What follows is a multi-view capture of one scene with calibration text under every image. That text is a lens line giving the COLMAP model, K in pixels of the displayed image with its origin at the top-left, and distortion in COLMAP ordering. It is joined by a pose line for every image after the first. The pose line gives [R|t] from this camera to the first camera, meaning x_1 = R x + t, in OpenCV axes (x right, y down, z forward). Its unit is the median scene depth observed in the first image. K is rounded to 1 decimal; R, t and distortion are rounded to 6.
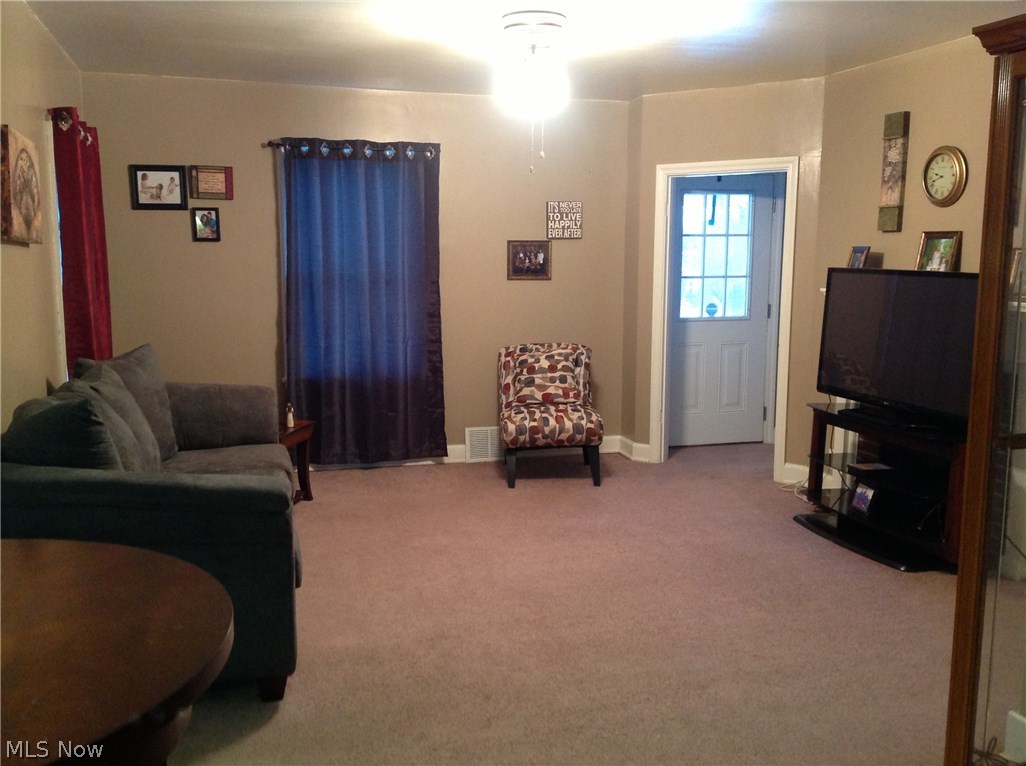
lens RADIAL K [[977.8, 0, 513.0], [0, 977.8, 383.0], [0, 0, 1]] dist [0.136159, -0.269495]
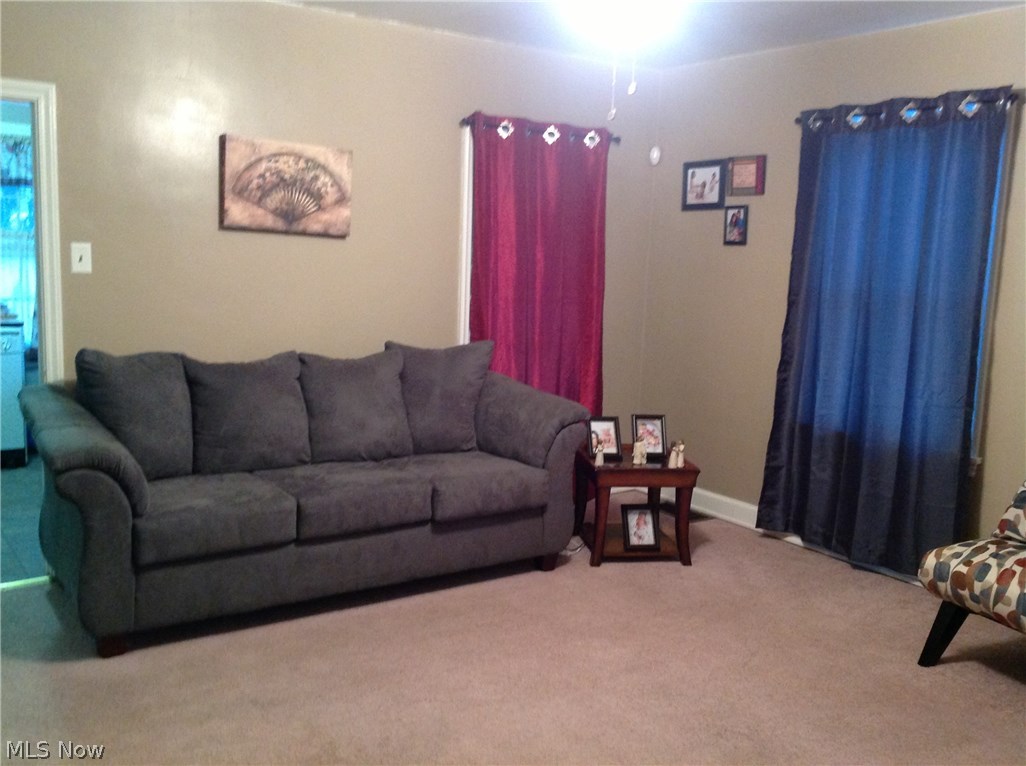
lens RADIAL K [[977.8, 0, 513.0], [0, 977.8, 383.0], [0, 0, 1]] dist [0.136159, -0.269495]
pose [[0.289197, 0.136541, -0.947482, 0.469567], [-0.151081, 0.983881, 0.095673, -0.077926], [0.945272, 0.115478, 0.305164, 0.573146]]
